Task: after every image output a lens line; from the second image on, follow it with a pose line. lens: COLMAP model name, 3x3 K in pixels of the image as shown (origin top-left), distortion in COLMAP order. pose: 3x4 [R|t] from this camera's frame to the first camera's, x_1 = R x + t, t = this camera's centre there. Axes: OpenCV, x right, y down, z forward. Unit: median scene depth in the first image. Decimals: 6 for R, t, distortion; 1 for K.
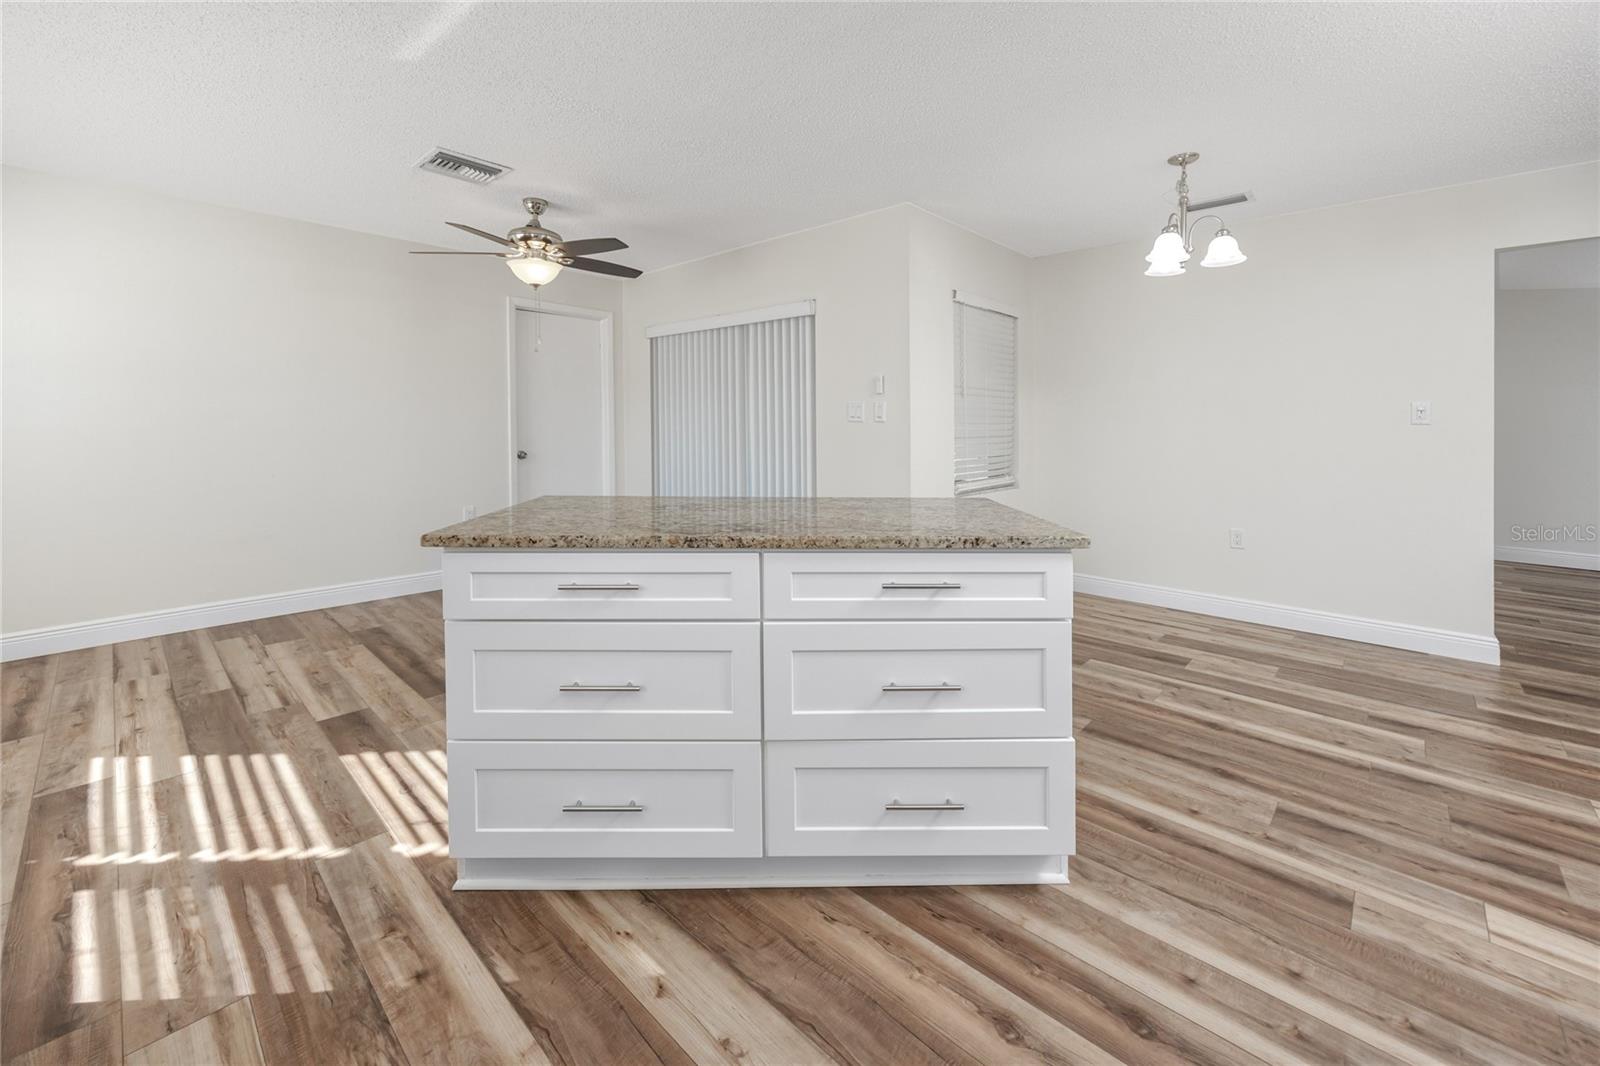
lens RADIAL K [[654.5, 0, 810.5], [0, 654.5, 425.1], [0, 0, 1]] dist [0.009688, -0.001238]
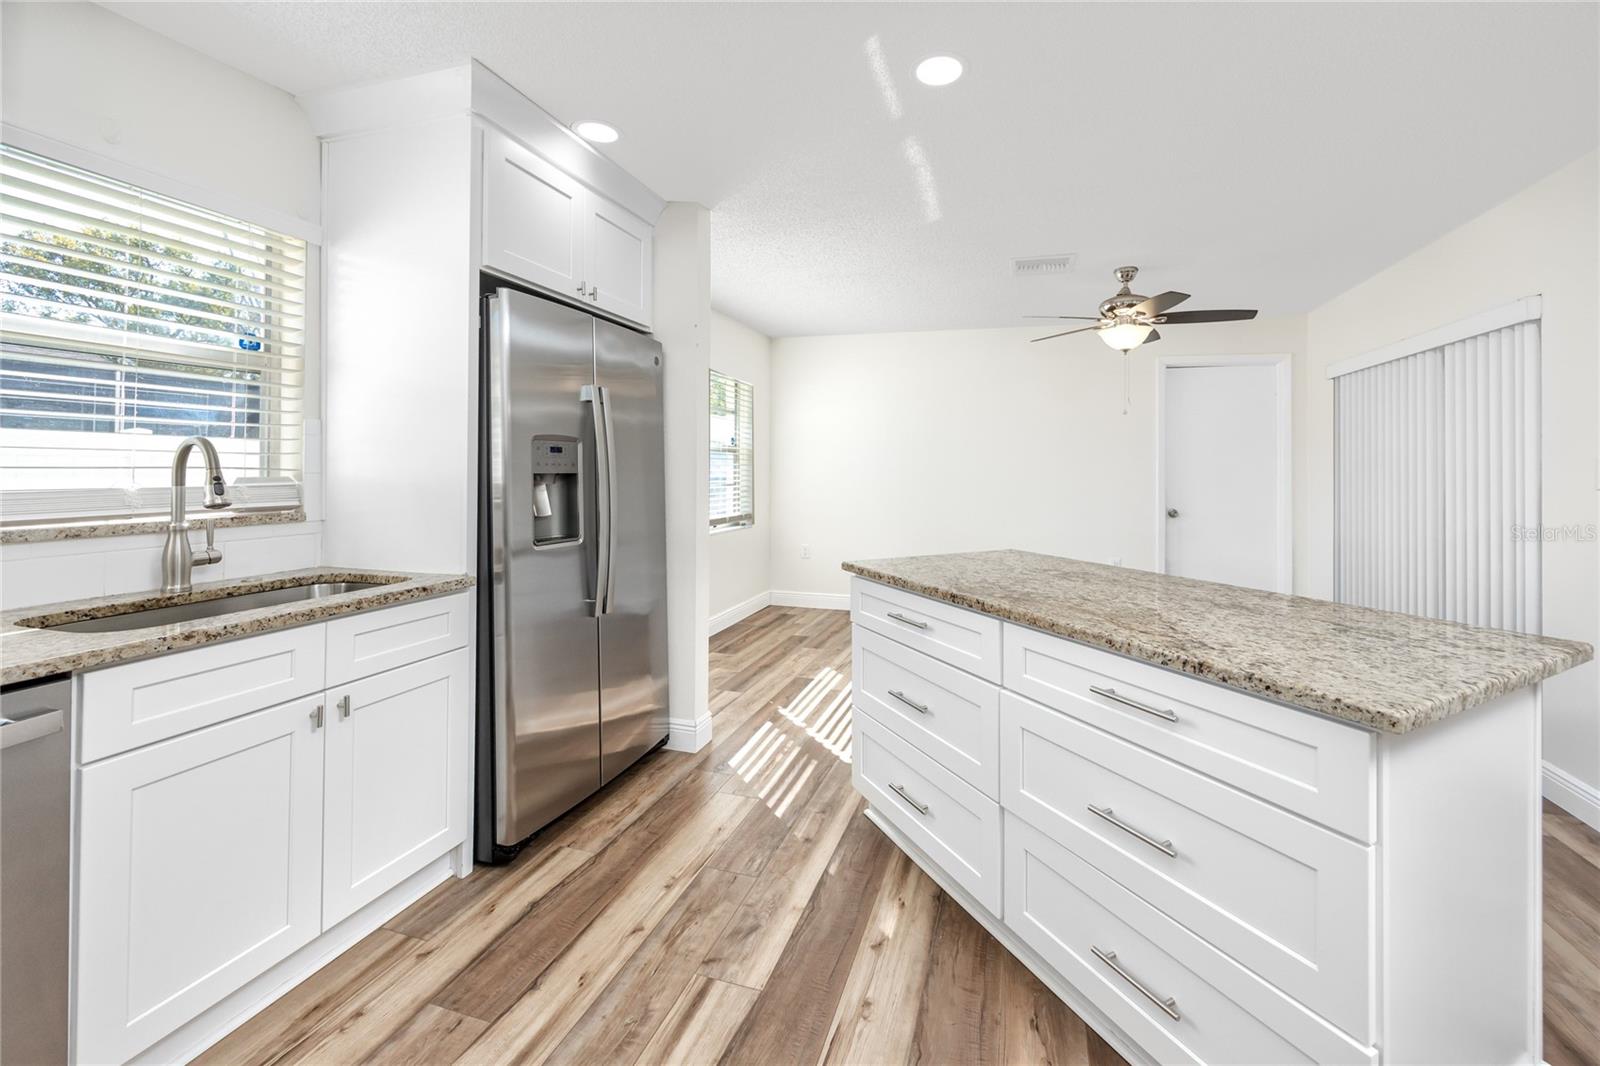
lens RADIAL K [[654.5, 0, 829.5], [0, 654.5, 467.5], [0, 0, 1]] dist [0.009688, -0.001238]
pose [[0.439312, -0.003649, -0.898327, 0.744456], [-0.009859, 0.999912, -0.008883, -0.034817], [0.898281, 0.012758, 0.439237, 0.309370]]
